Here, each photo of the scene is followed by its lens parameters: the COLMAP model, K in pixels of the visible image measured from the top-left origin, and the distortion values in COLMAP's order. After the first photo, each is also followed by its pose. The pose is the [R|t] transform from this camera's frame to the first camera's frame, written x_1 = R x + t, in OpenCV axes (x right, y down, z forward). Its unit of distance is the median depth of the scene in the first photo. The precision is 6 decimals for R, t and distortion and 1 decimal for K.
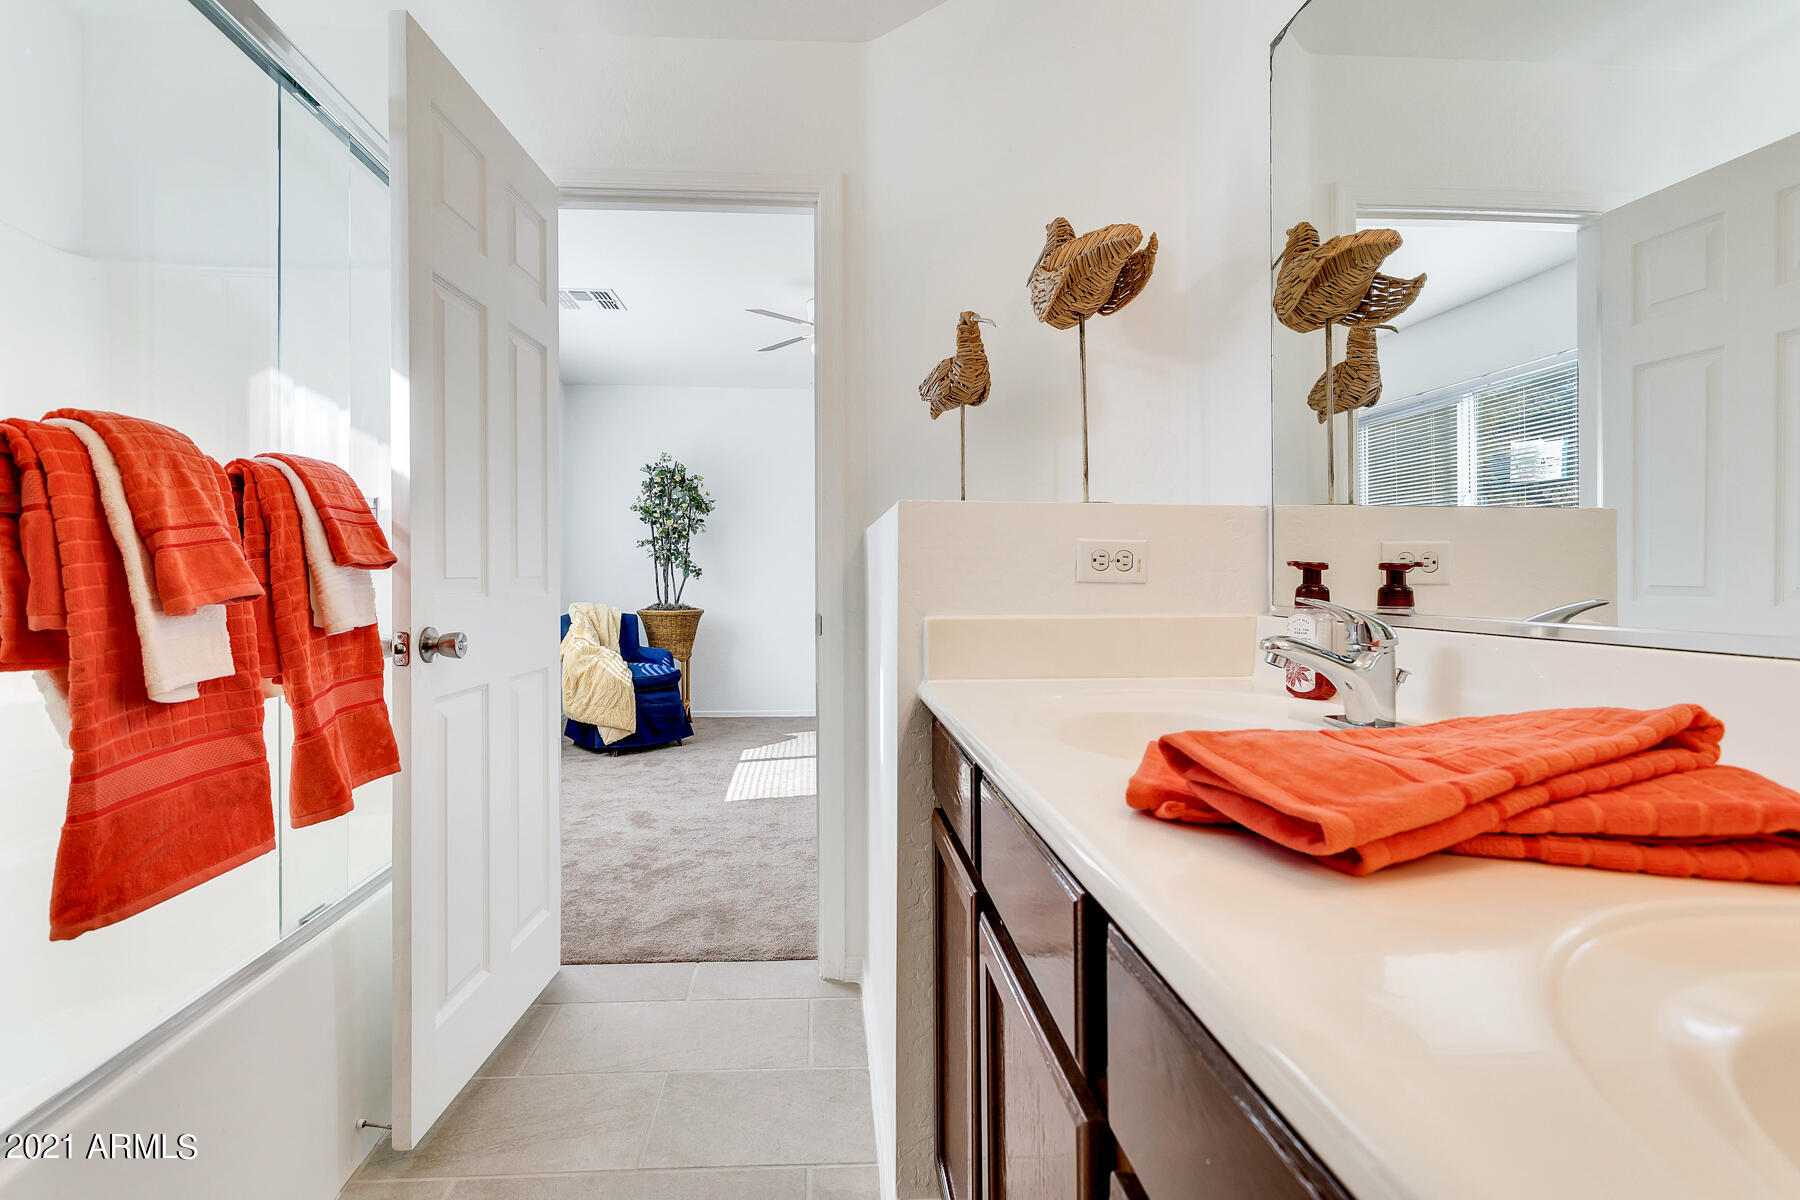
lens RADIAL K [[857.0, 0, 895.1], [0, 857.0, 574.1], [0, 0, 1]] dist [0.000751, 0.000850]
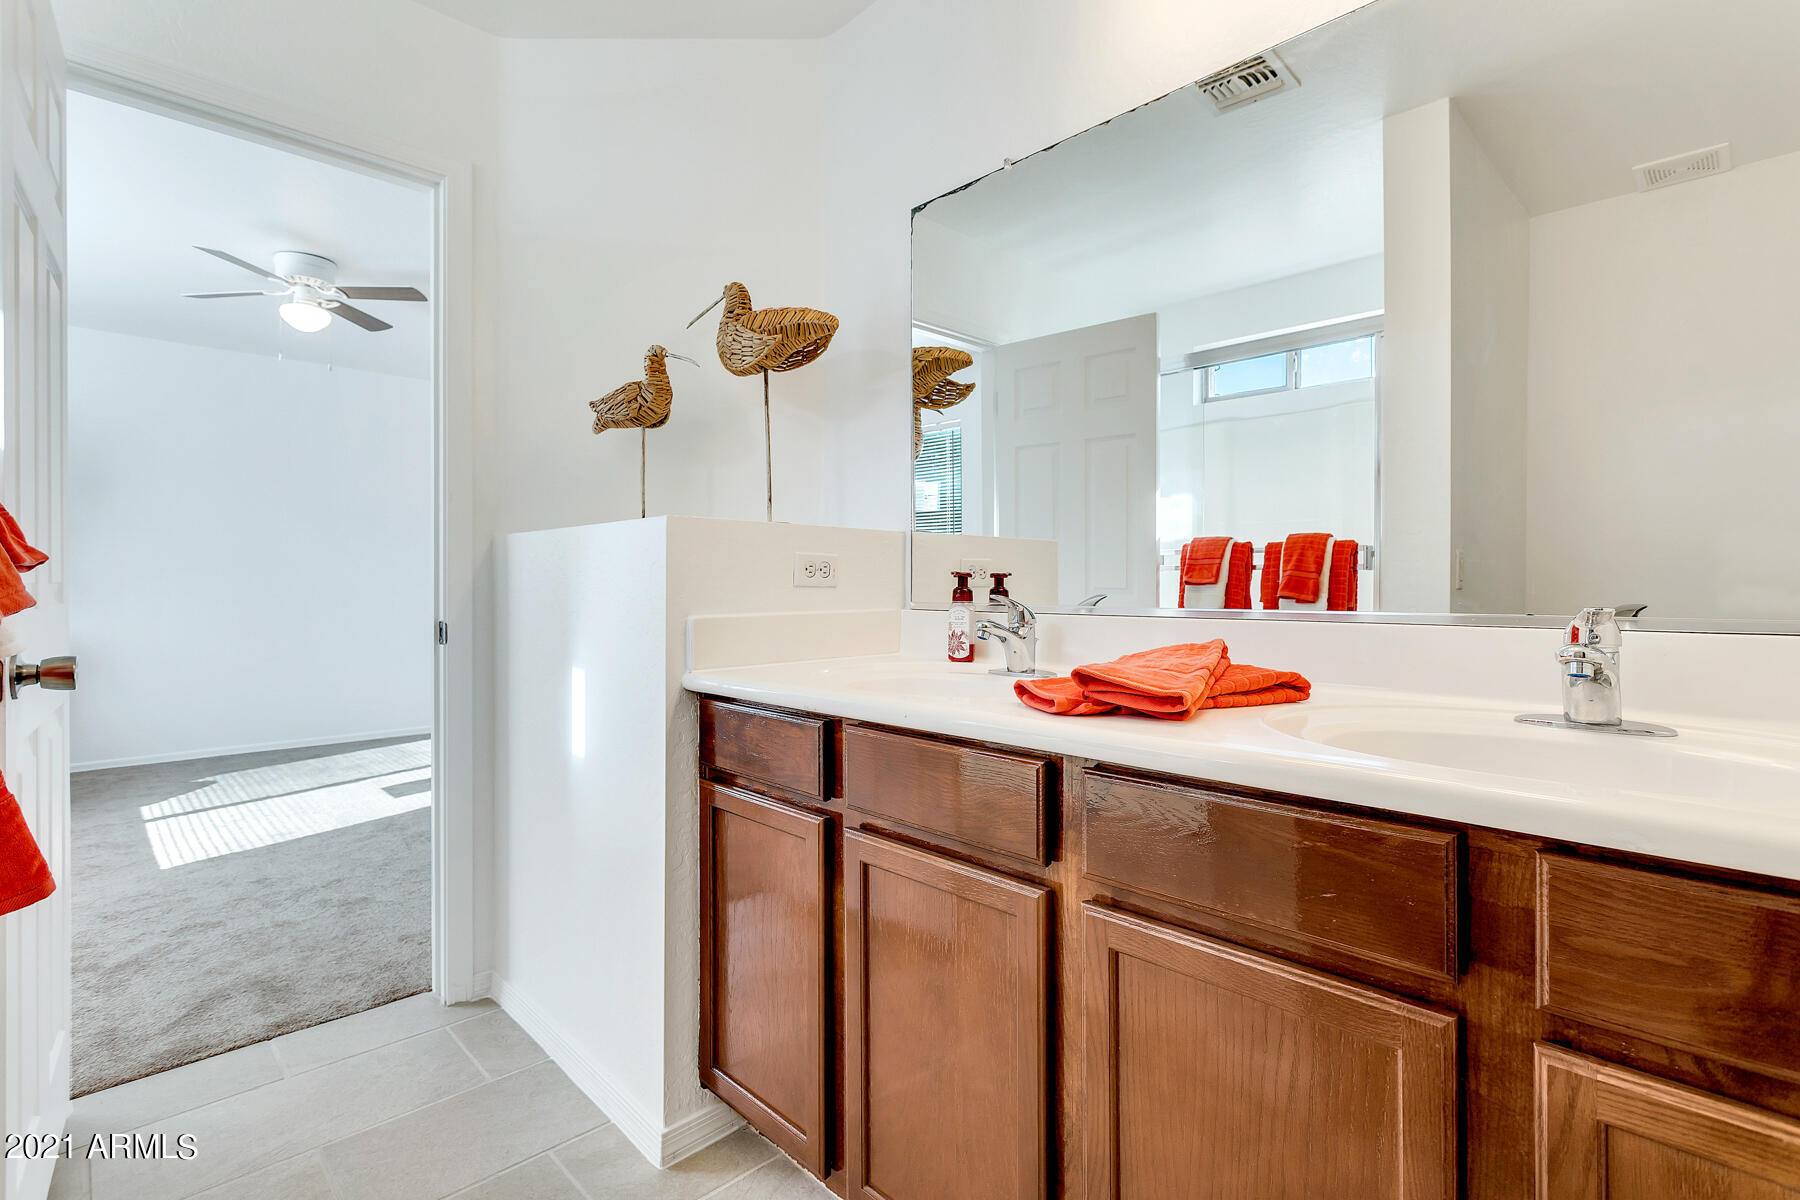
lens RADIAL K [[846.6, 0, 896.4], [0, 846.6, 581.3], [0, 0, 1]] dist [0.001949, 0.001567]
pose [[0.756267, -0.000333, 0.654263, -0.400901], [-0.001926, 0.999994, 0.002736, -0.001425], [-0.654260, -0.003329, 0.756262, -0.041967]]
